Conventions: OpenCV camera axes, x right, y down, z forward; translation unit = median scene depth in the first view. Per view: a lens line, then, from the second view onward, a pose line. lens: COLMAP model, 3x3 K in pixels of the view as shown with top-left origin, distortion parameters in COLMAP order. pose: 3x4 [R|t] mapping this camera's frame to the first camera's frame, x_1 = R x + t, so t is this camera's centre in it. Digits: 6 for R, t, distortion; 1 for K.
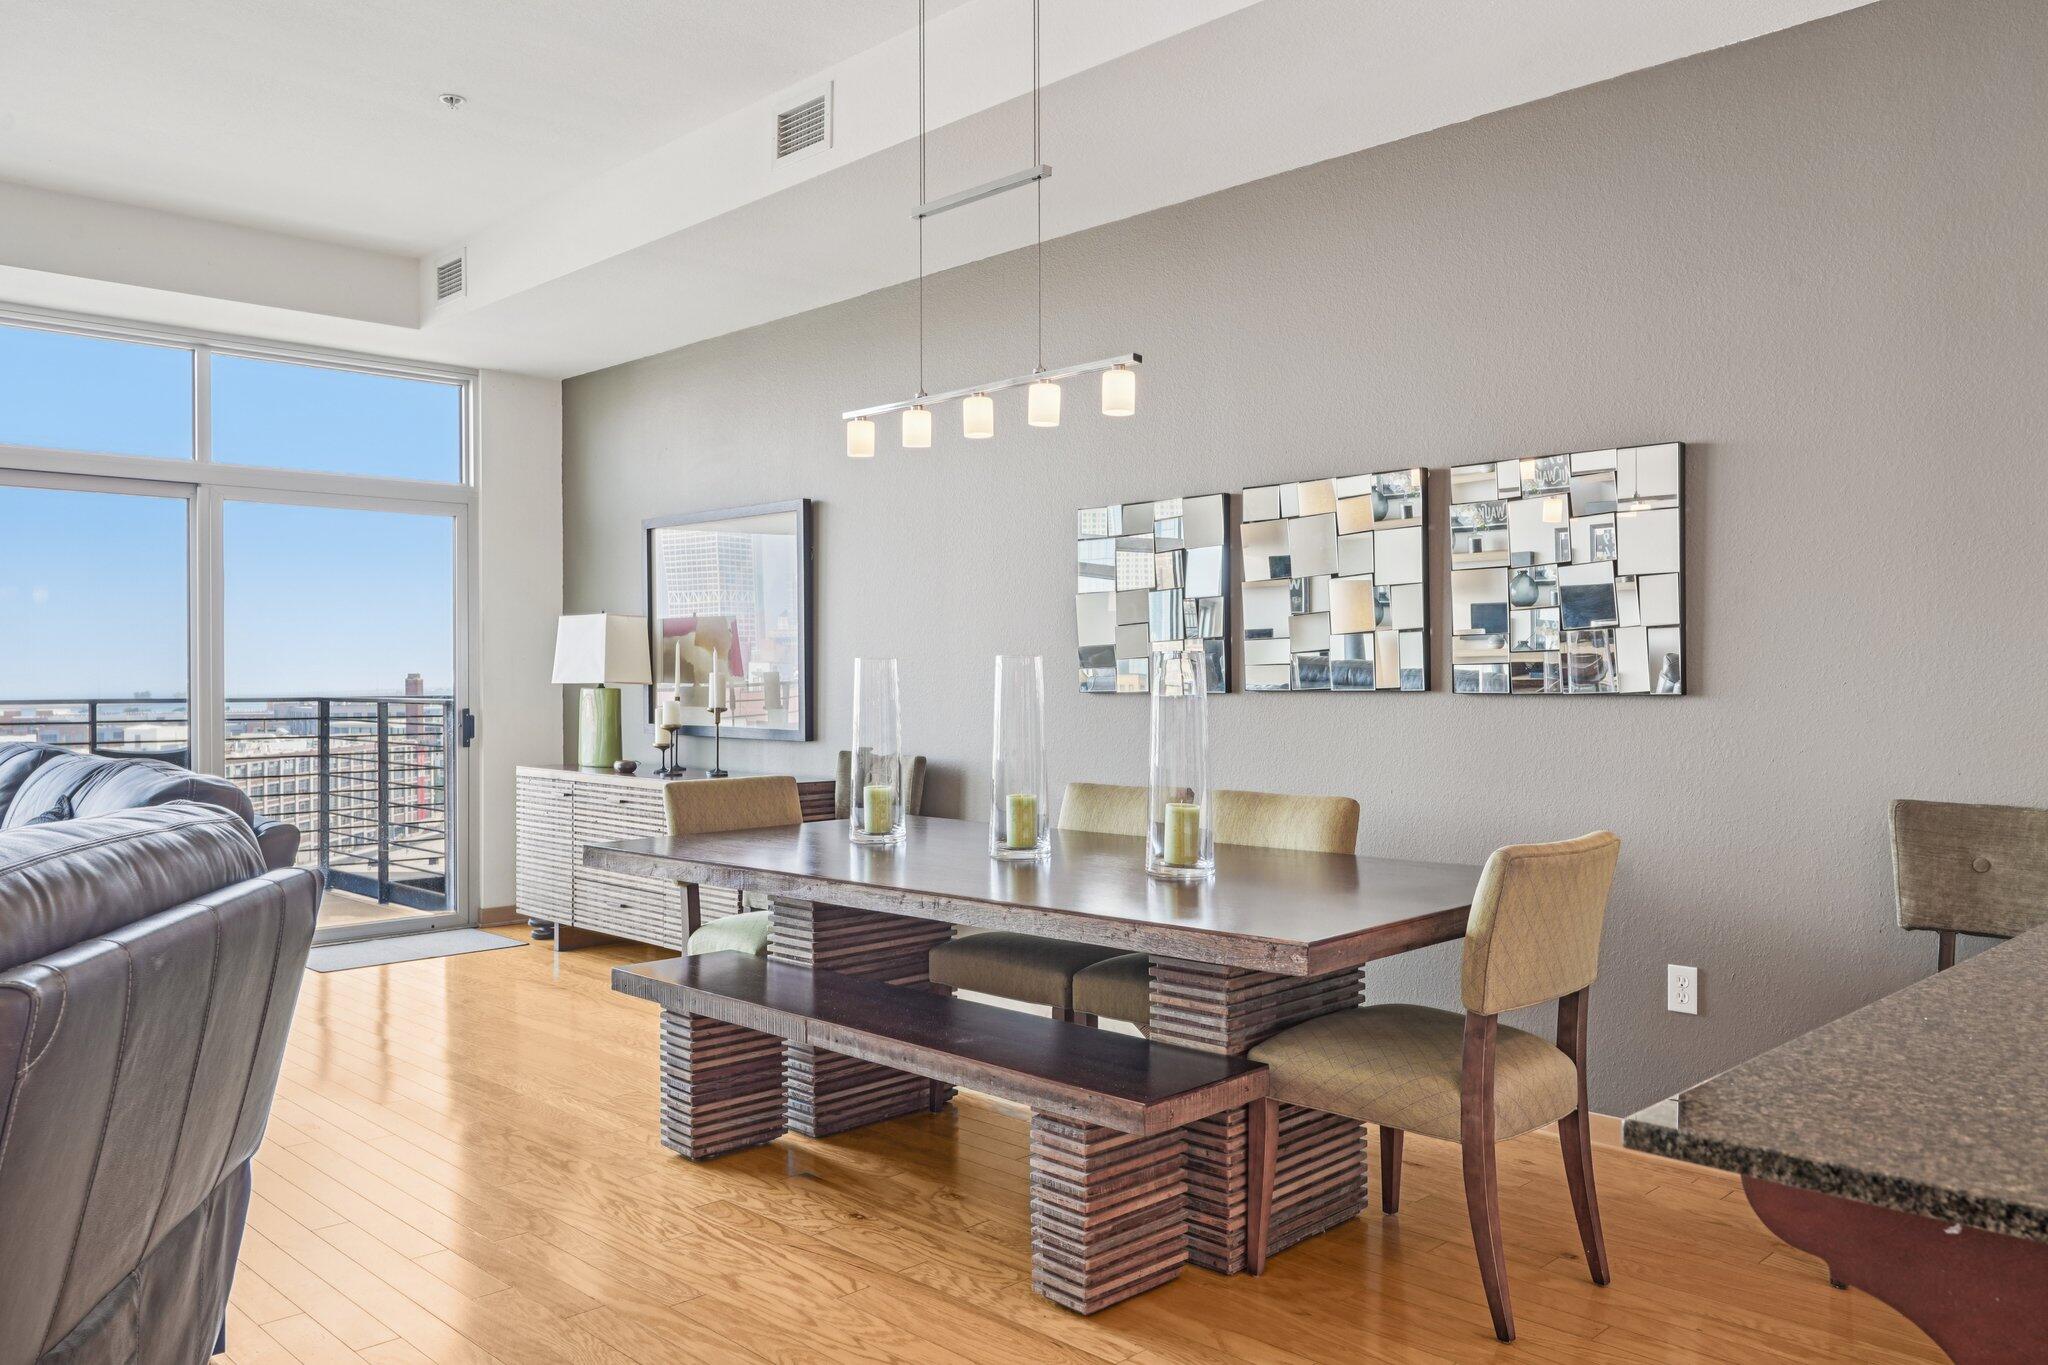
lens RADIAL K [[1521.6, 0, 1031.5], [0, 1521.6, 687.6], [0, 0, 1]] dist [-0.007756, 0.001889]
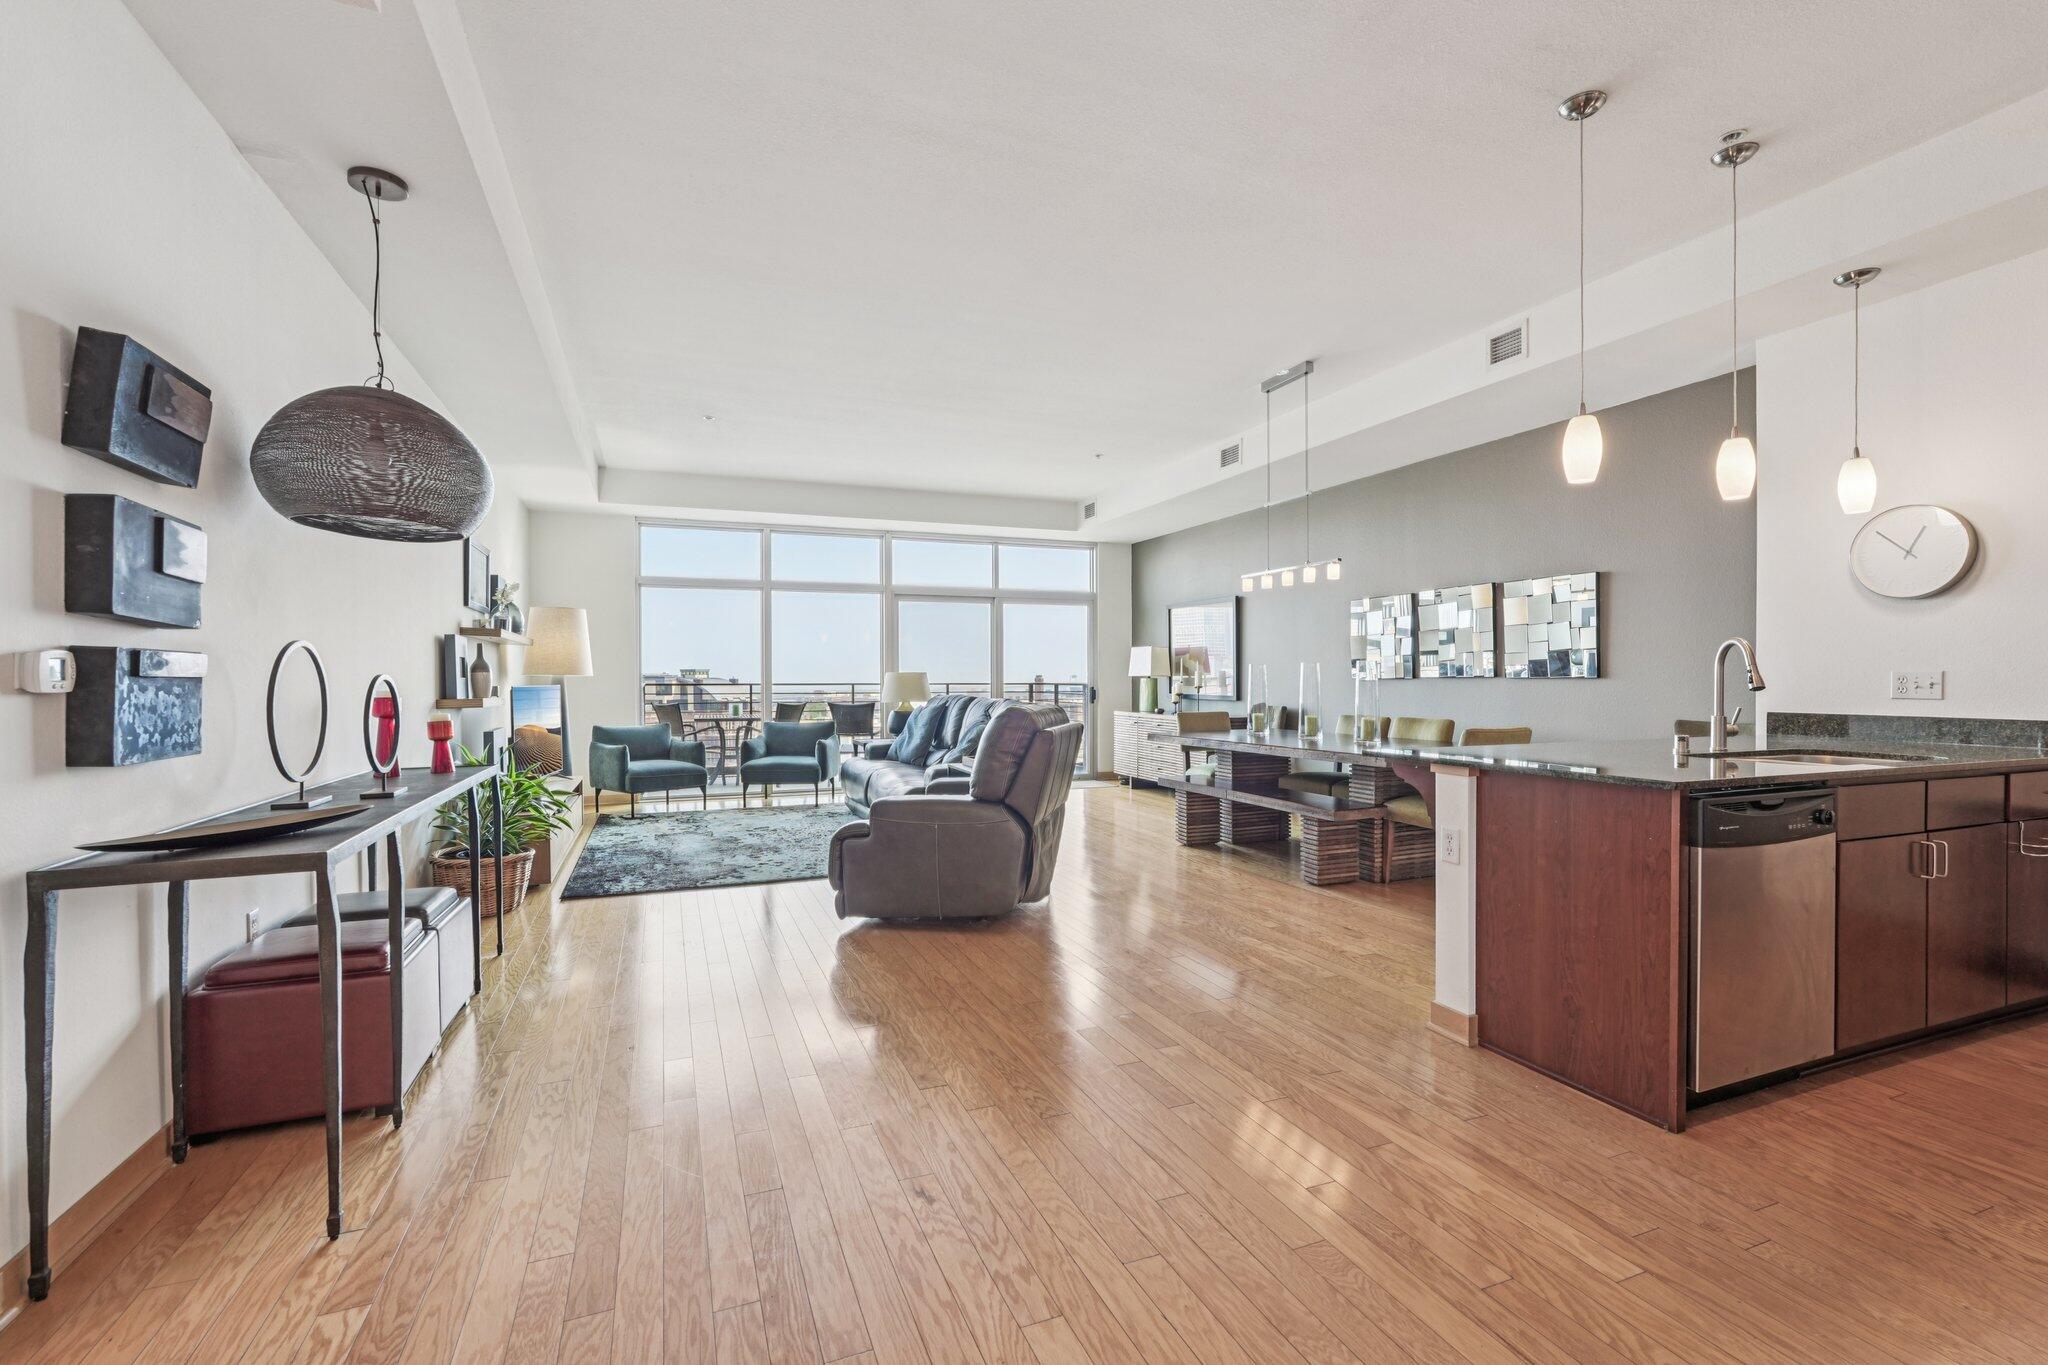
lens RADIAL K [[903.7, 0, 1020.5], [0, 903.7, 681.0], [0, 0, 1]] dist [-0.016642, 0.007648]
pose [[0.919567, 0.001627, -0.392930, 0.123030], [-0.002708, 0.999994, -0.002197, 0.013003], [0.392924, 0.003084, 0.919566, -0.539502]]
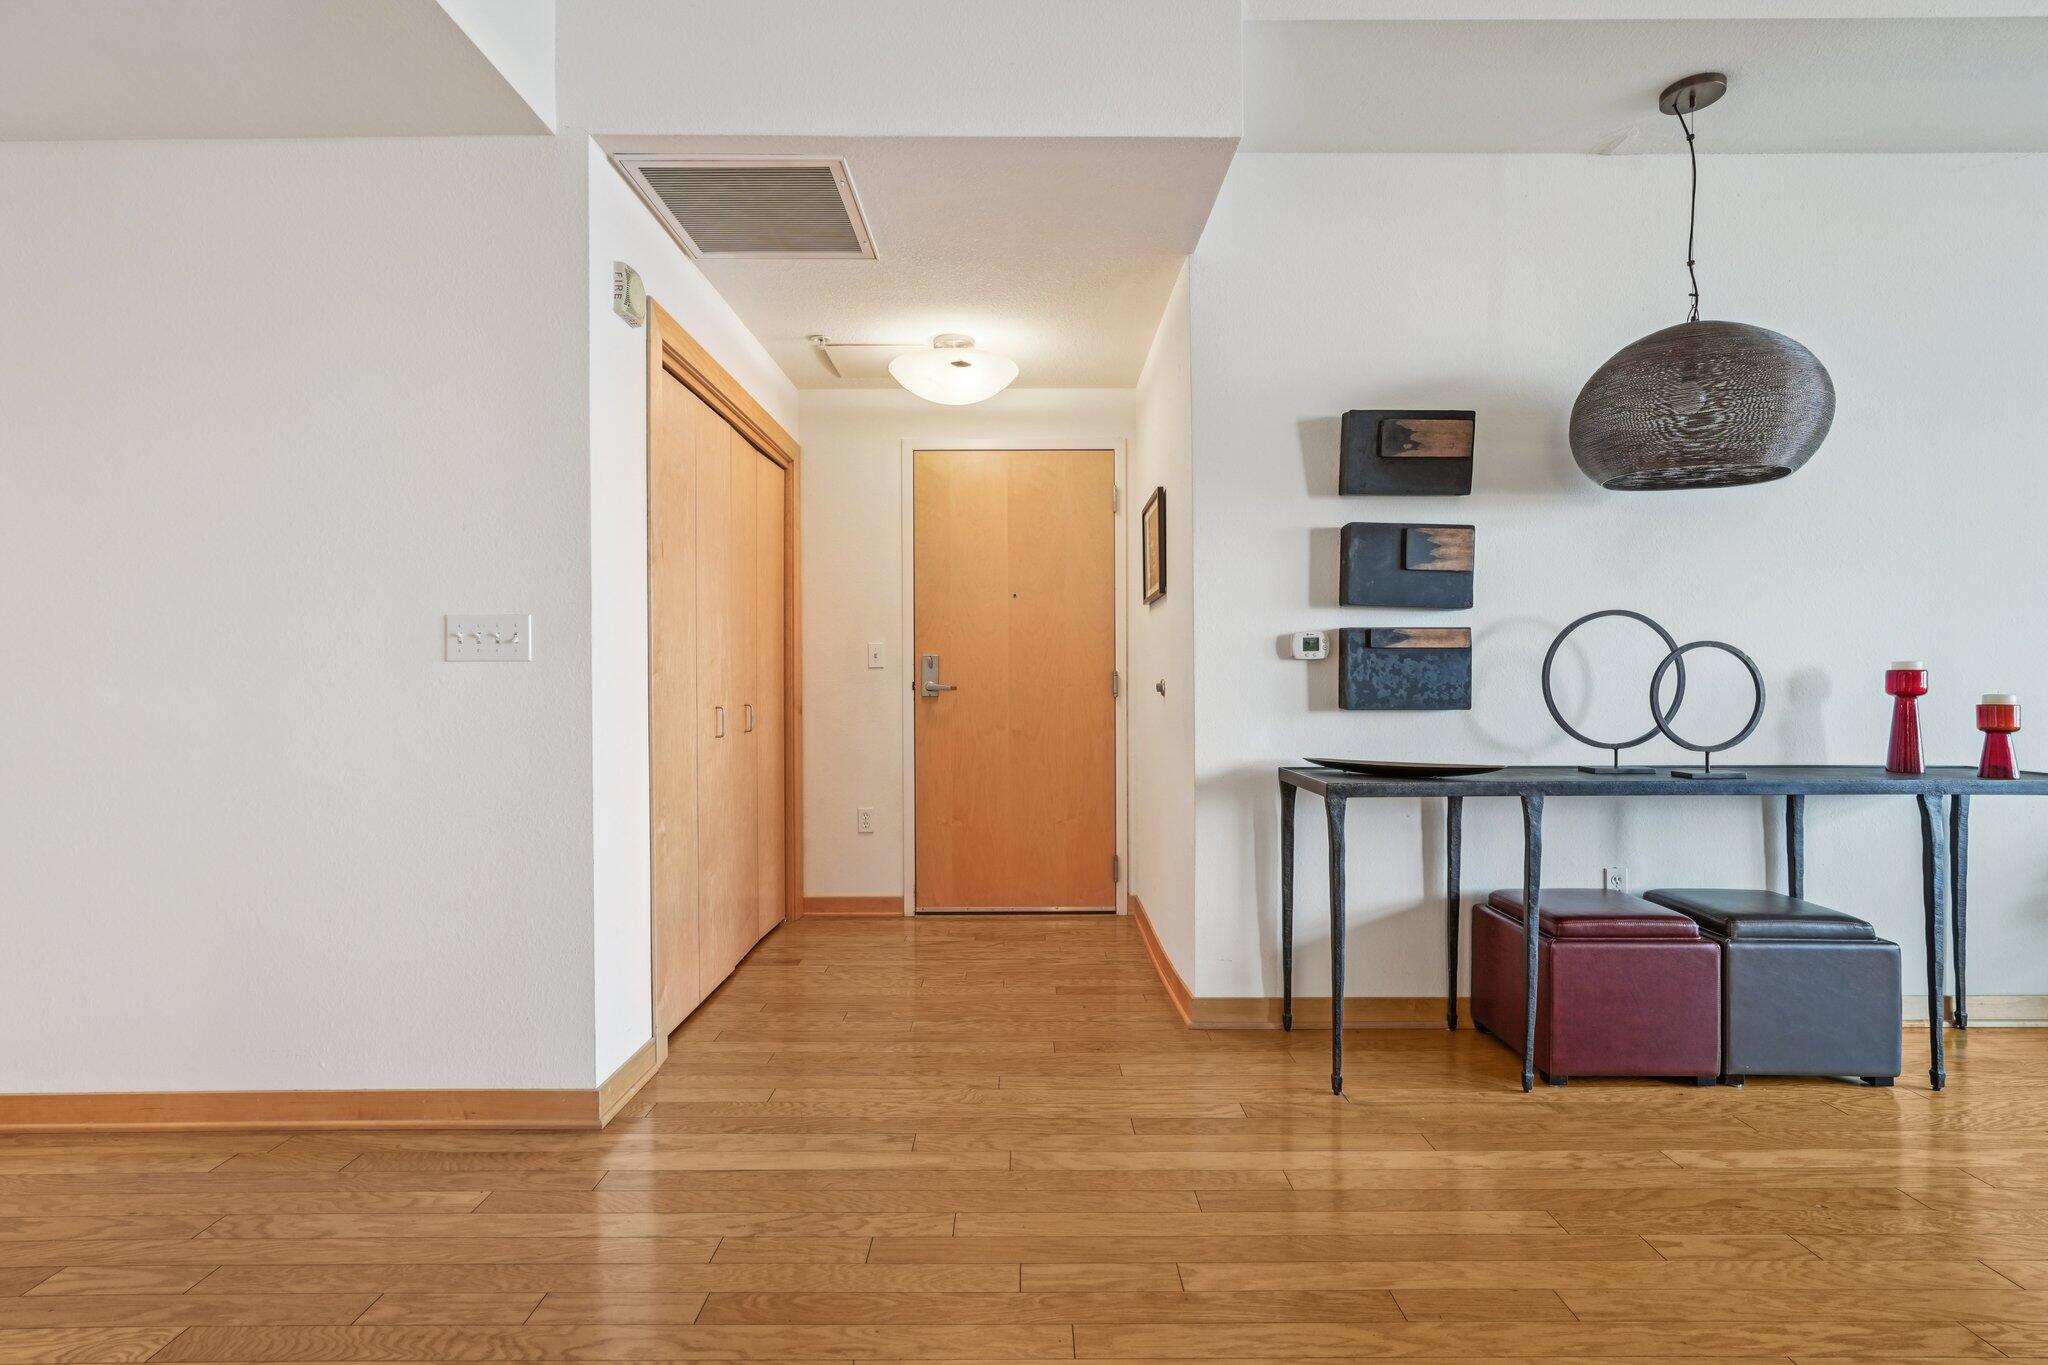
lens RADIAL K [[974.5, 0, 1030.8], [0, 974.5, 683.1], [0, 0, 1]] dist [-0.006323, 0.004053]
pose [[-0.698323, 0.017552, -0.715568, 0.192977], [0.000958, 0.999721, 0.023587, 0.019197], [0.715782, 0.015786, -0.698145, -0.012330]]
